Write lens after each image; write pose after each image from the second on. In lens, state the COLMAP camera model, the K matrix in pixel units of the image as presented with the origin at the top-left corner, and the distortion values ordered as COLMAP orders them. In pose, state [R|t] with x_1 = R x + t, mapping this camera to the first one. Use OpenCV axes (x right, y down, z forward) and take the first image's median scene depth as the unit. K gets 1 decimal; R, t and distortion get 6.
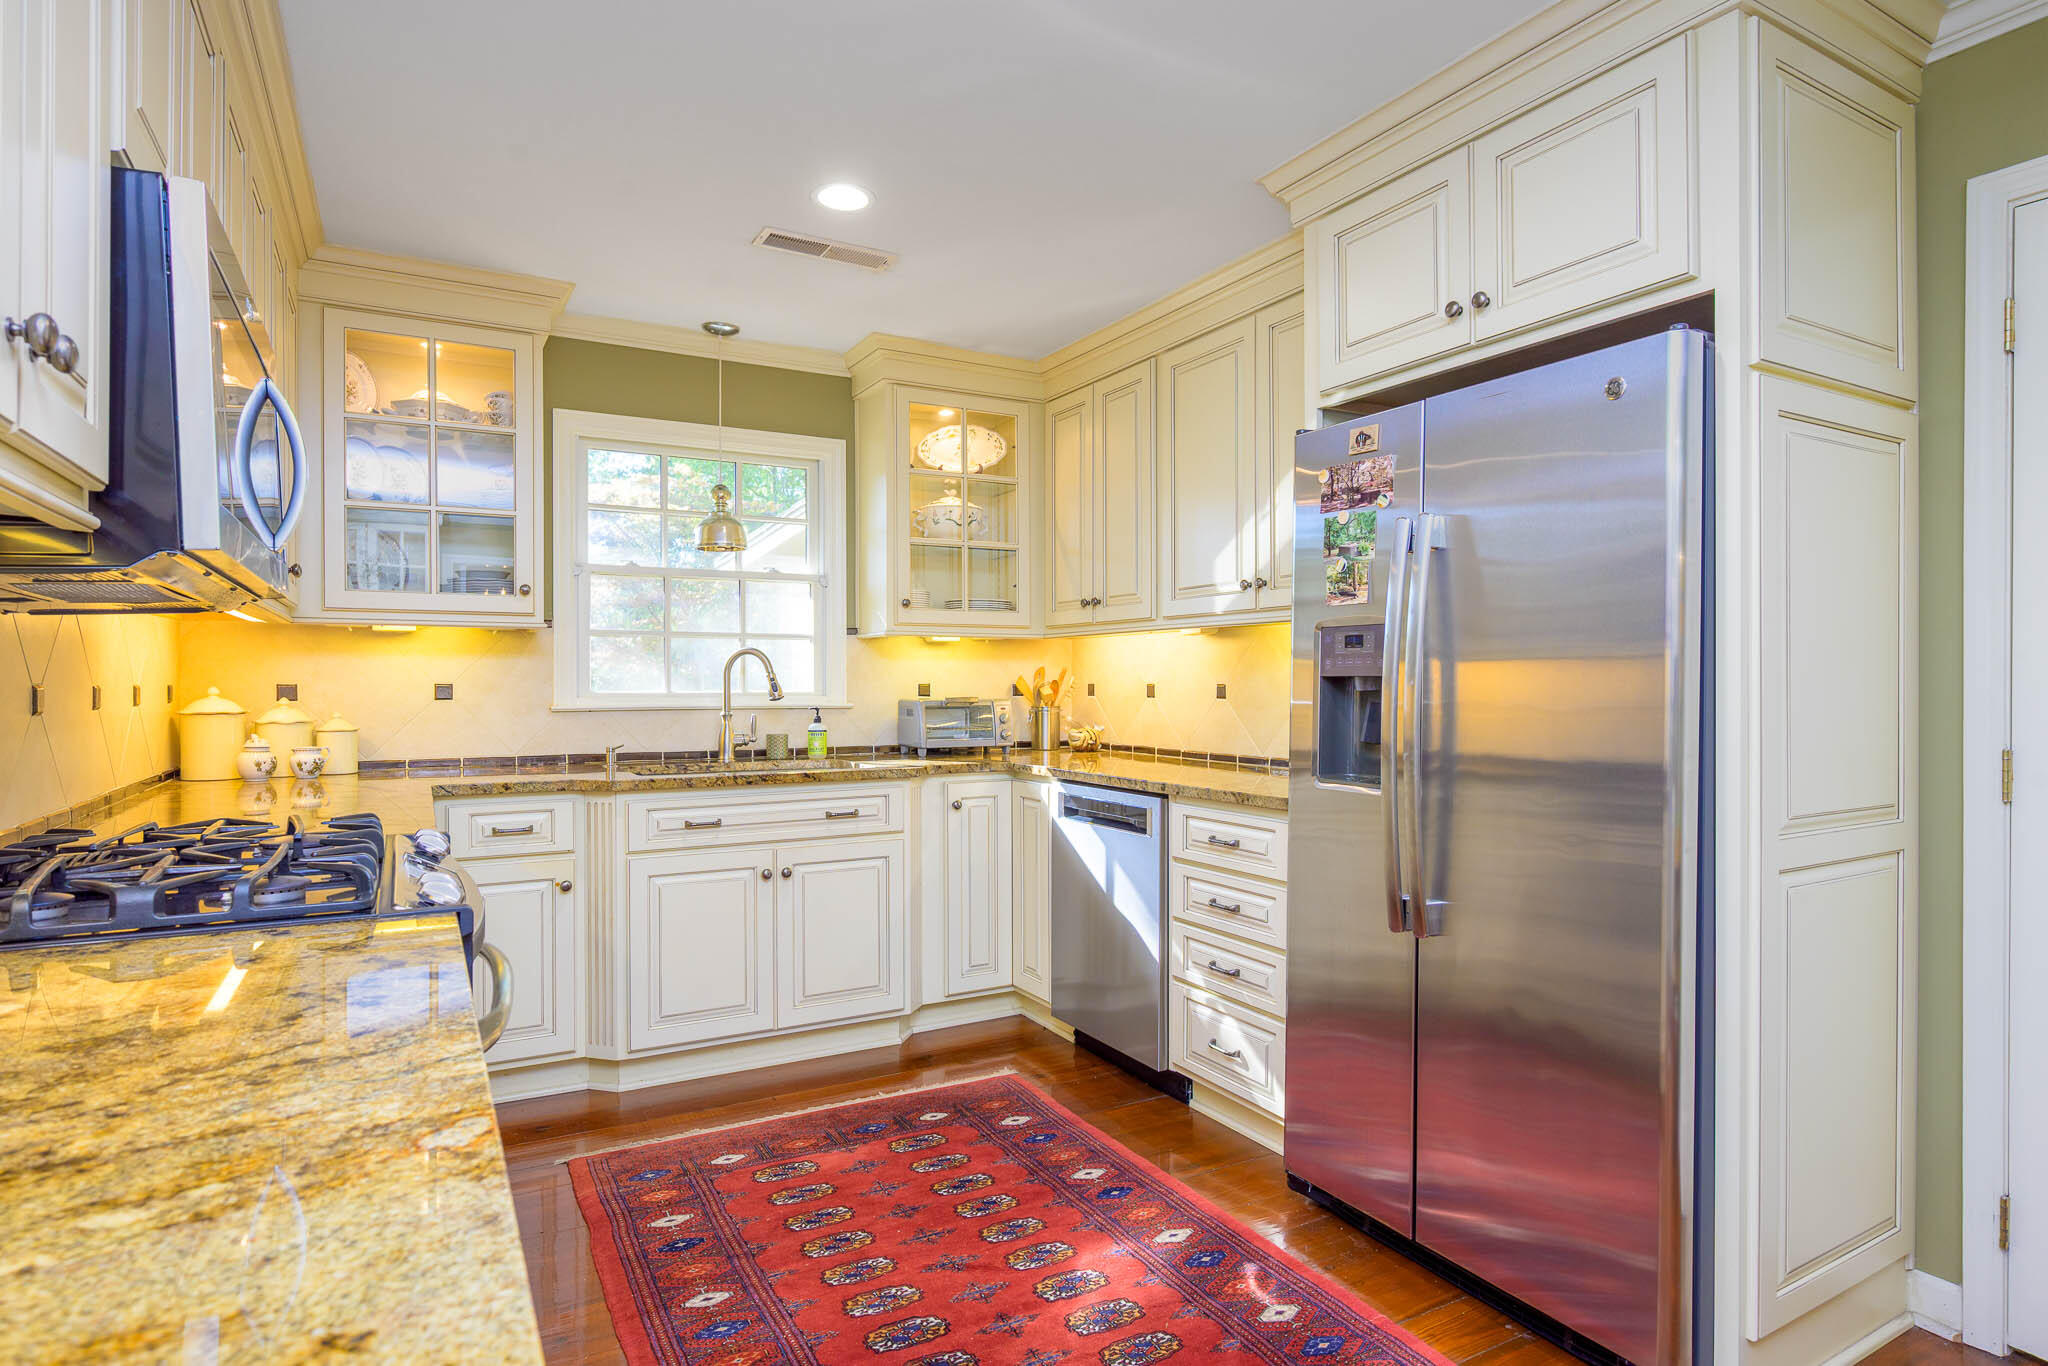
lens RADIAL K [[1116.7, 0, 1064.6], [0, 1116.7, 685.6], [0, 0, 1]] dist [0.005004, 0.000786]
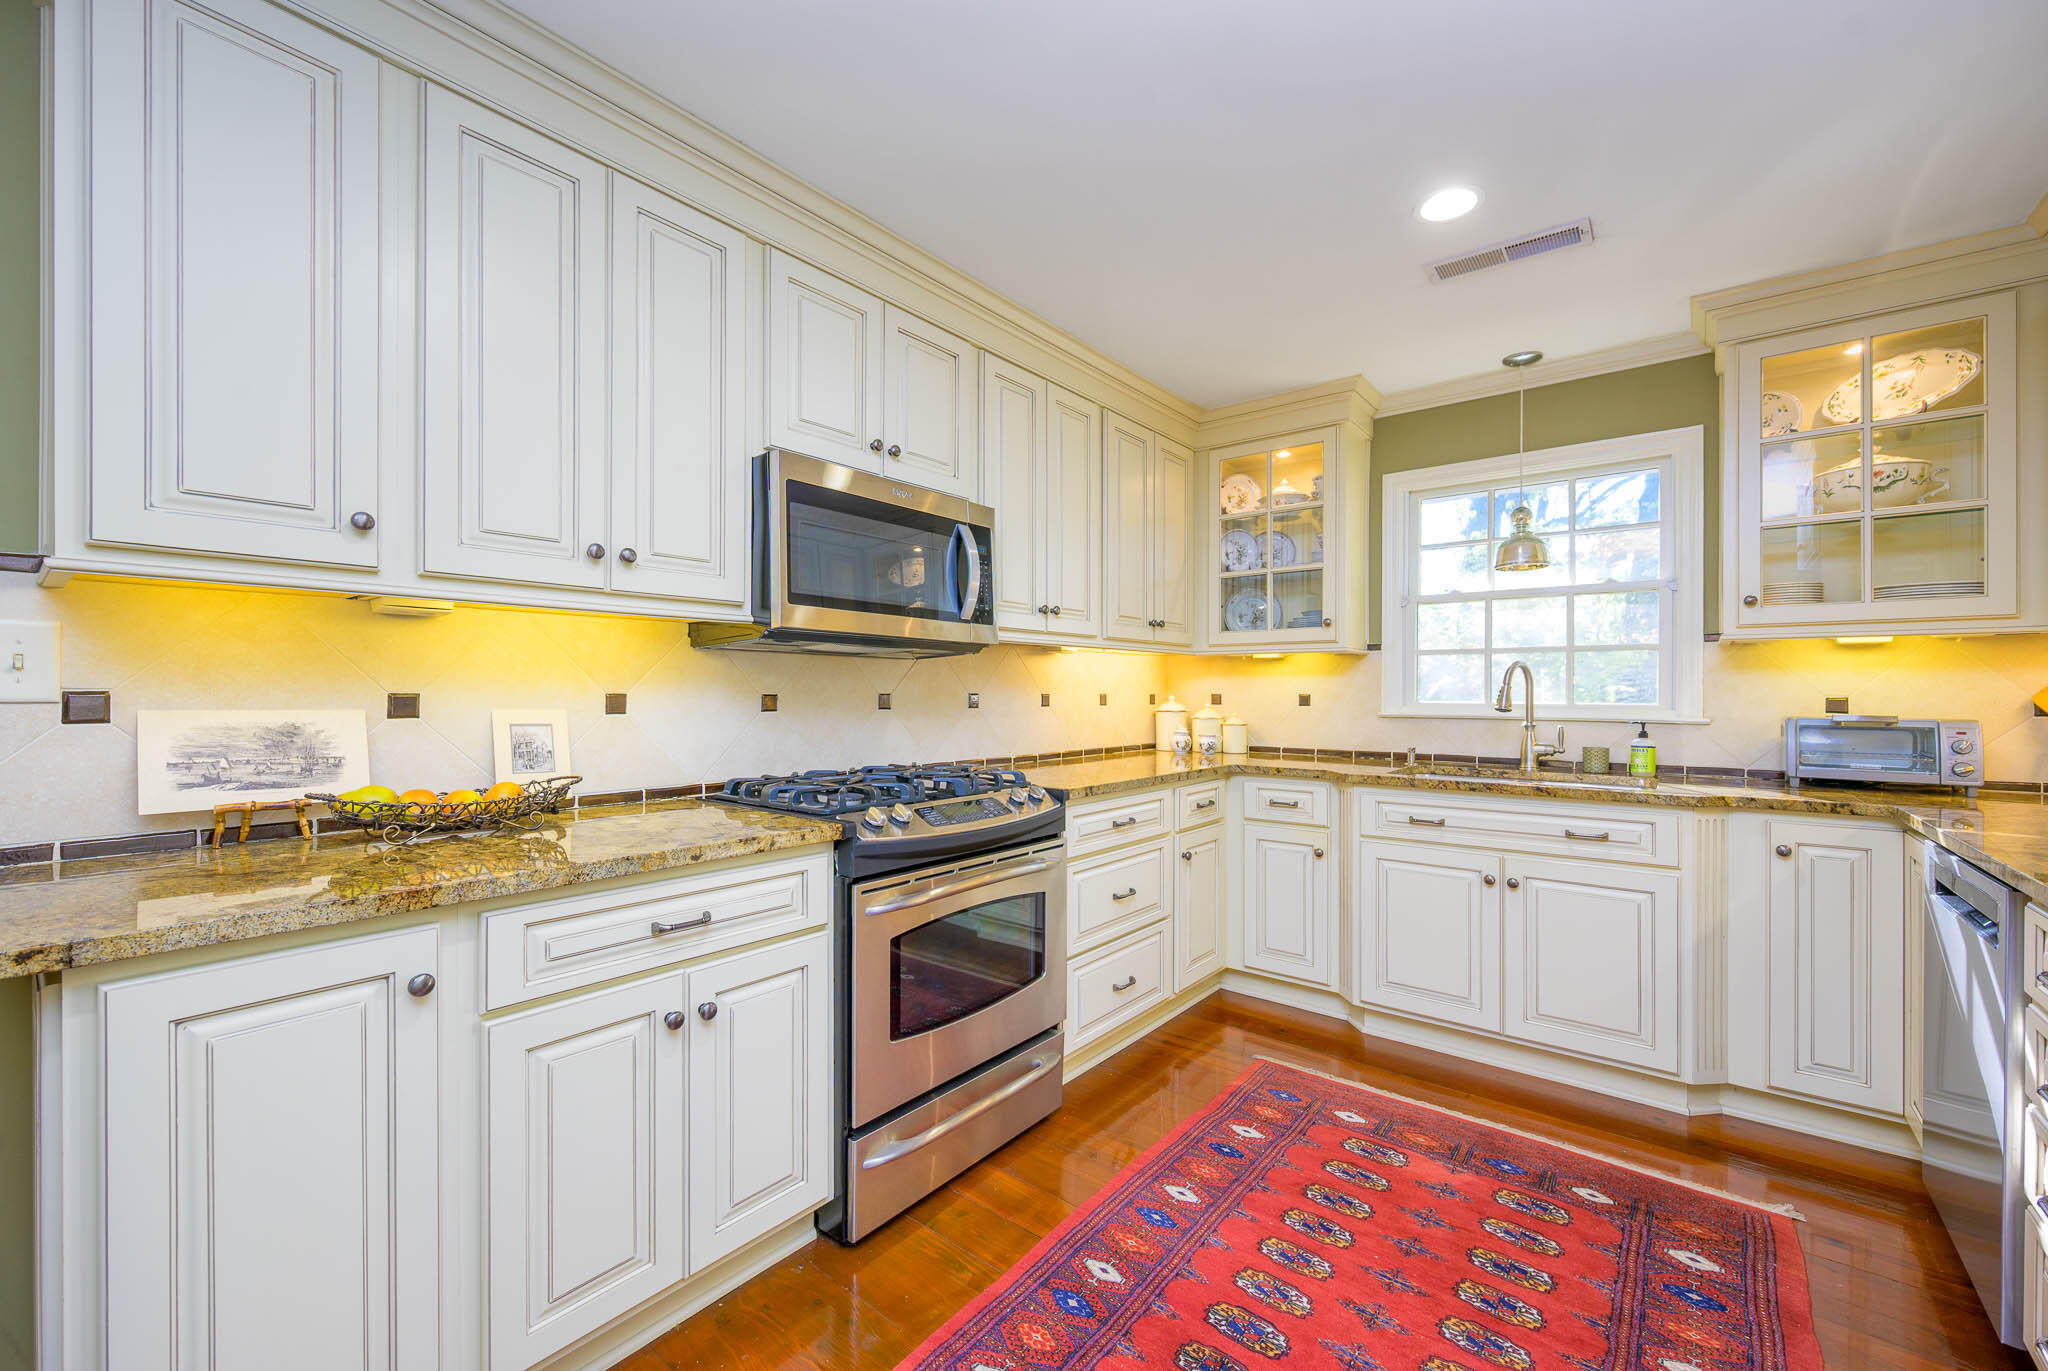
lens RADIAL K [[831.1, 0, 1023.3], [0, 831.1, 691.7], [0, 0, 1]] dist [-0.000408, -0.000136]
pose [[0.346245, 0.000878, -0.938144, 0.287512], [-0.006615, 0.999977, -0.001506, -0.001044], [0.938121, 0.006727, 0.346243, 0.310102]]
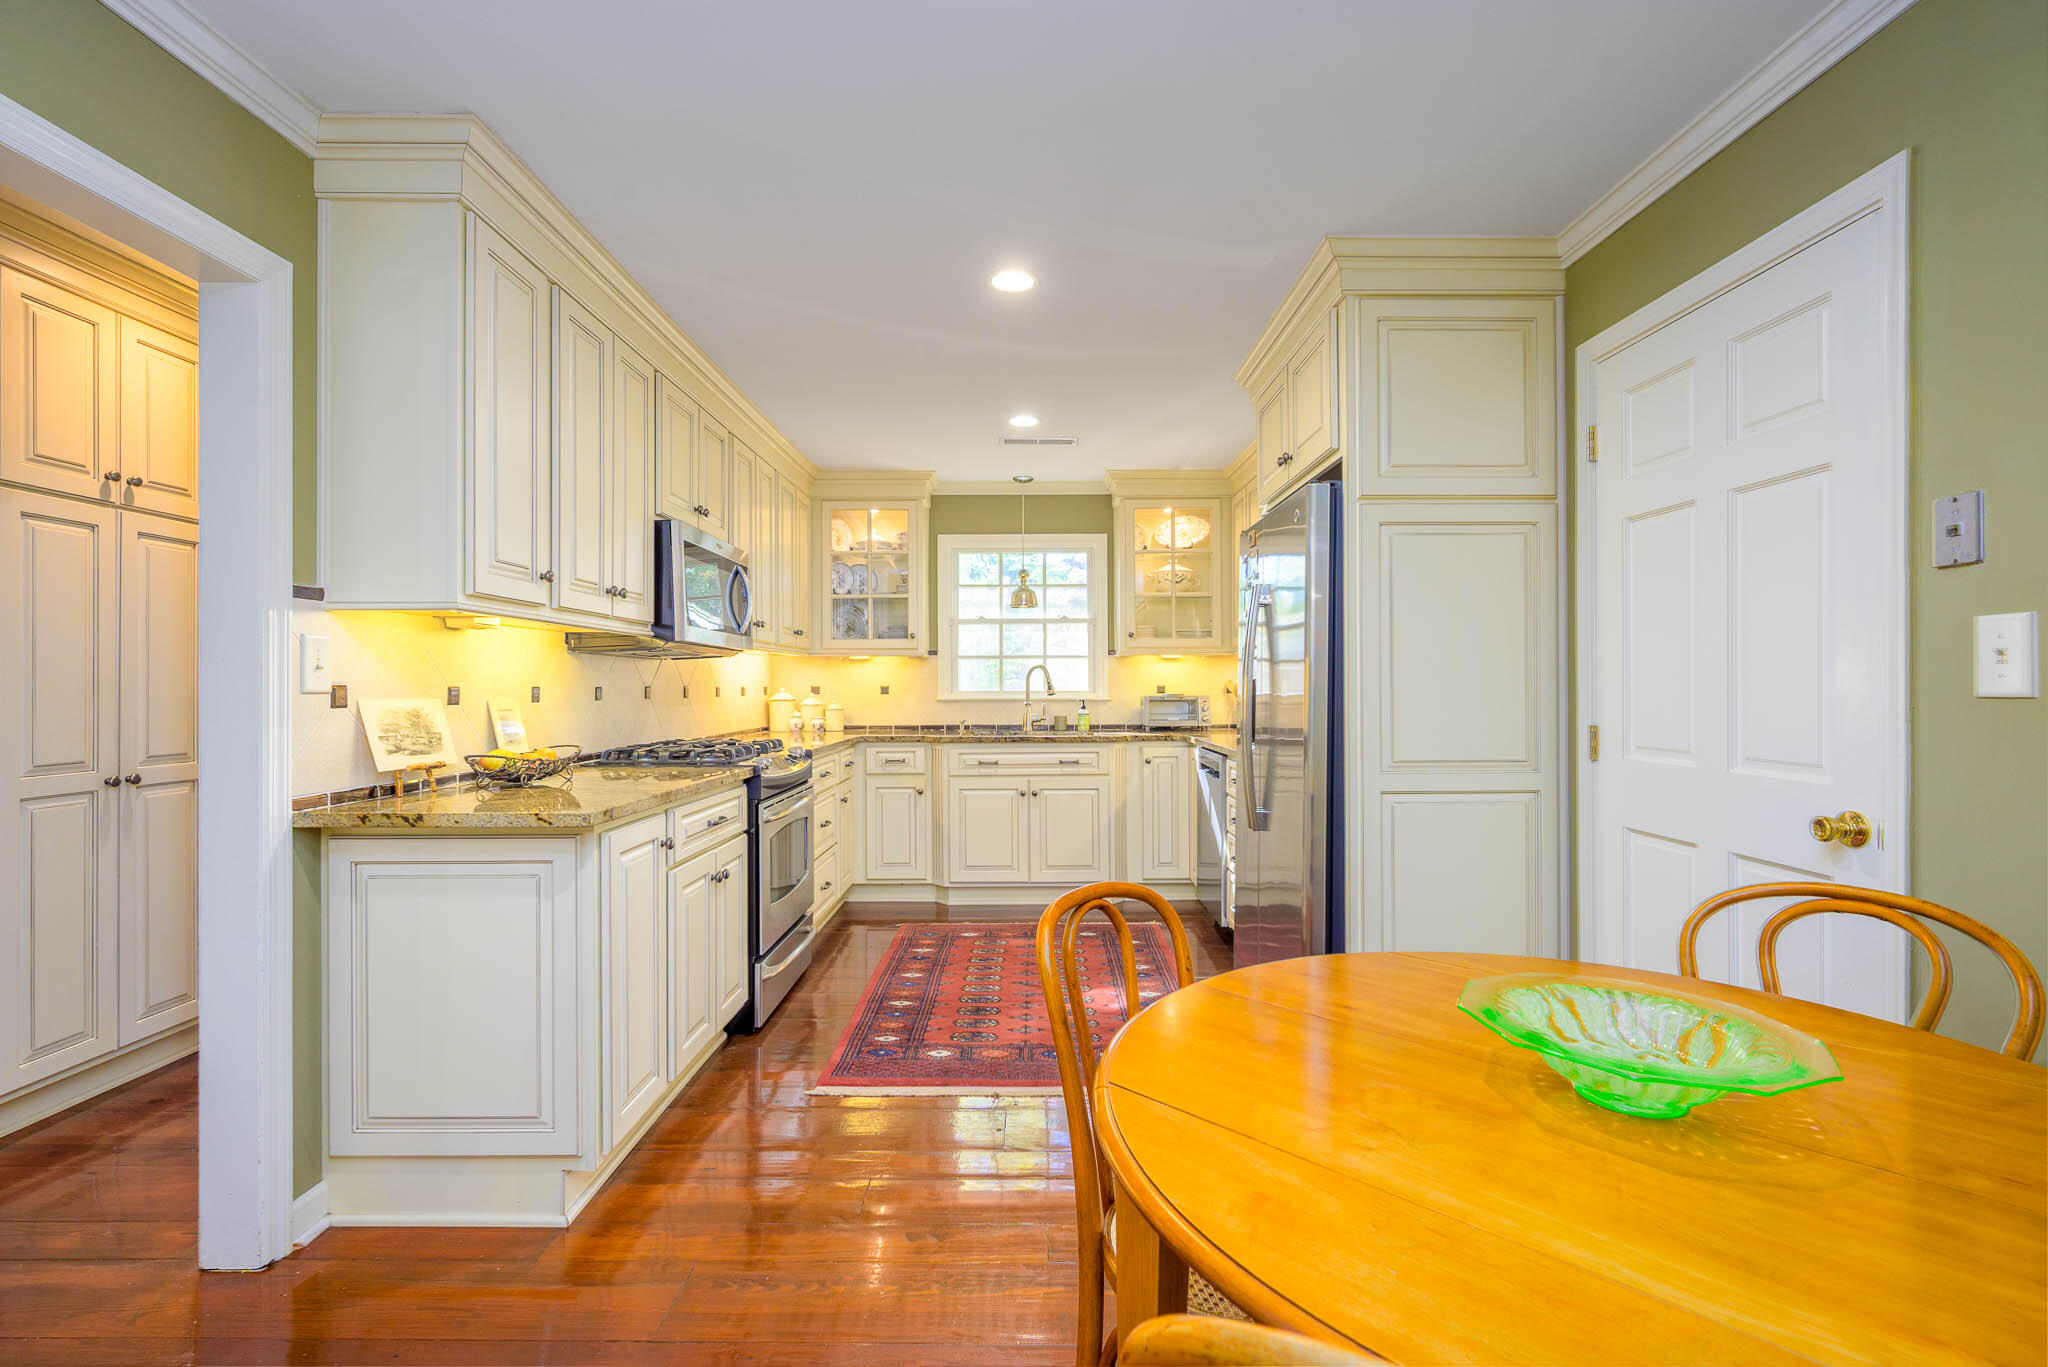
lens RADIAL K [[948.3, 0, 1075.6], [0, 948.3, 682.5], [0, 0, 1]] dist [-0.000238, 0.000250]
pose [[0.882980, -0.004453, -0.469389, 0.481393], [0.001530, 0.999977, -0.006608, 0.003757], [0.469408, 0.005117, 0.882967, -0.267456]]
